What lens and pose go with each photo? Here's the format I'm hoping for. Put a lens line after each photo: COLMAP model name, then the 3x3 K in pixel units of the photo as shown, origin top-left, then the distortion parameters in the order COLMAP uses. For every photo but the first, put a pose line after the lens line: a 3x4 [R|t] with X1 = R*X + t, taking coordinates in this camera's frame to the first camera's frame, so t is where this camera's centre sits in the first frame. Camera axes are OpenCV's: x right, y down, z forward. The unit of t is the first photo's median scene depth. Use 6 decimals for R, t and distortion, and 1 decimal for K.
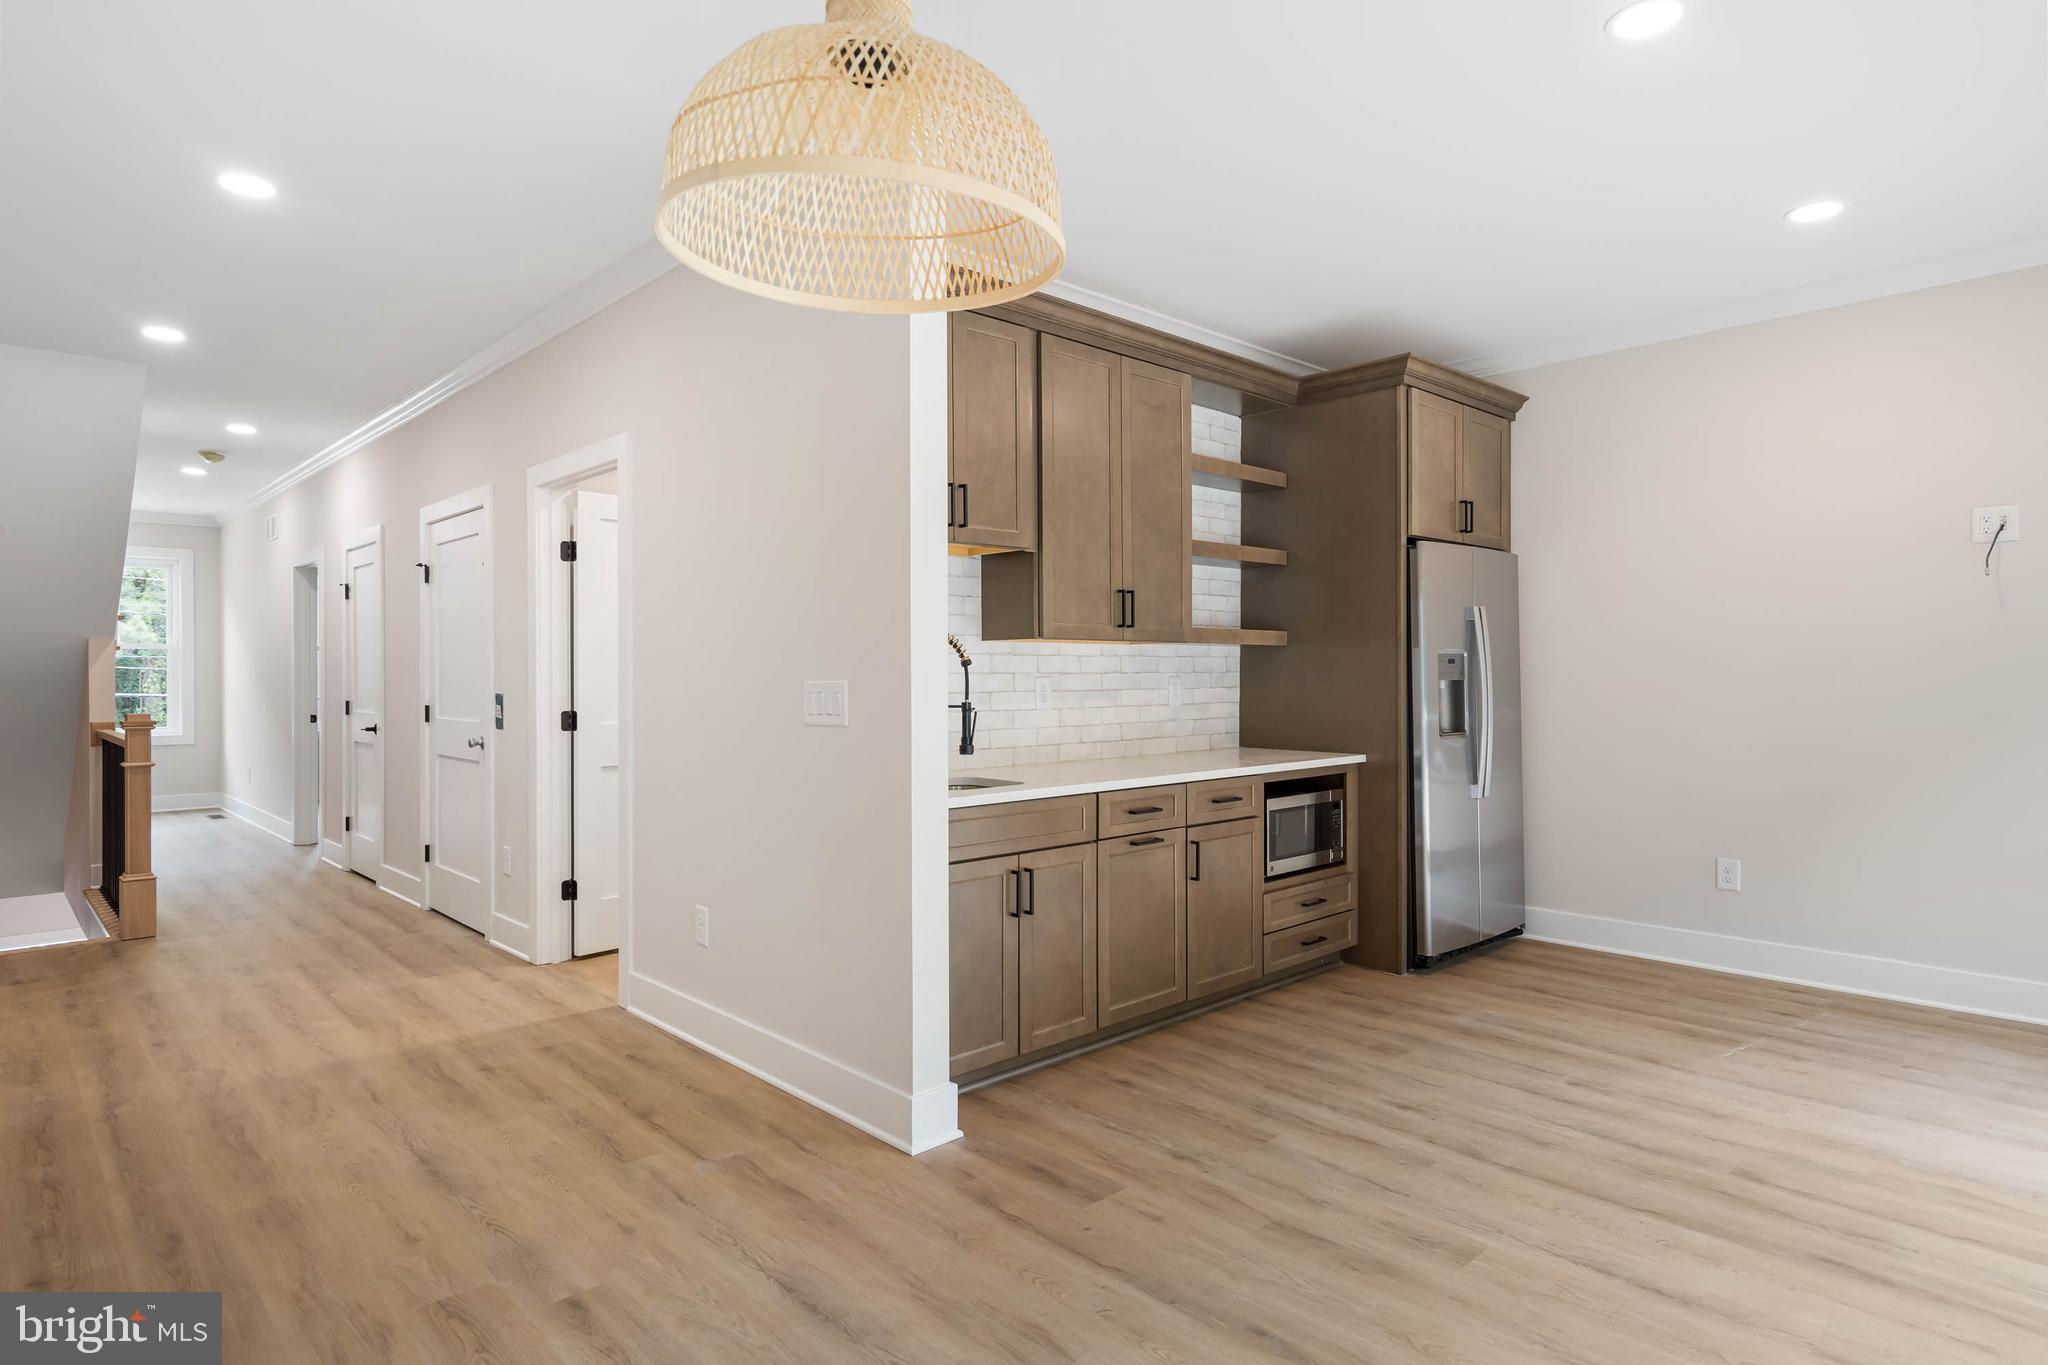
lens RADIAL K [[1151.2, 0, 1028.1], [0, 1151.2, 671.5], [0, 0, 1]] dist [0.000905, 0.002191]
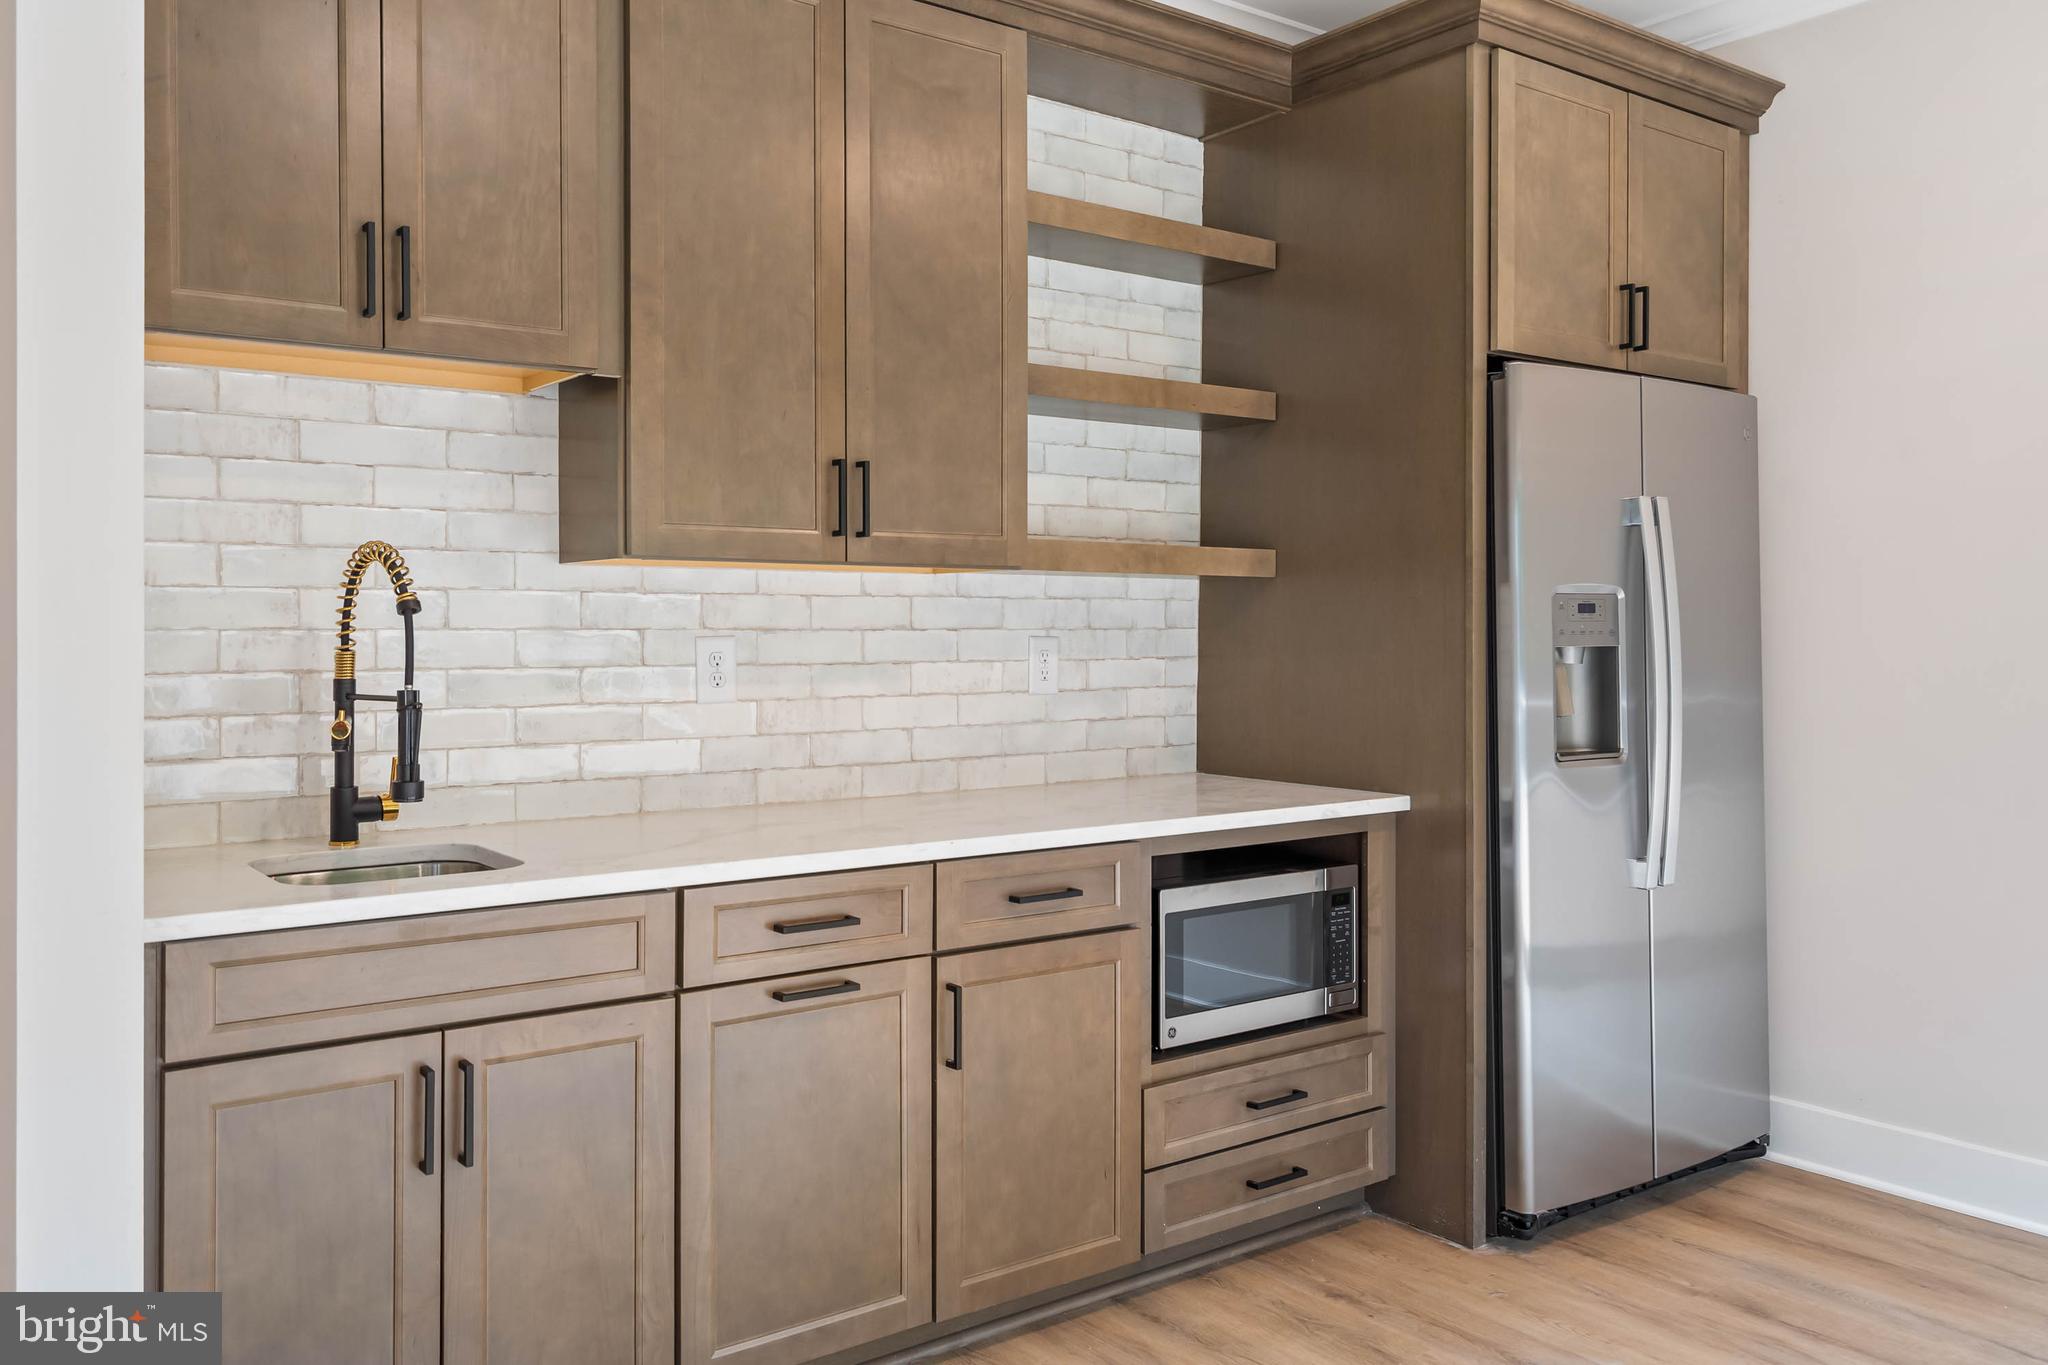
lens RADIAL K [[1631.4, 0, 1056.2], [0, 1631.4, 621.8], [0, 0, 1]] dist [0.004550, 0.017962]
pose [[0.993979, 0.002991, -0.109528, 0.234535], [-0.003407, 0.999988, -0.003605, 0.000256], [0.109516, 0.003957, 0.993977, 0.303732]]
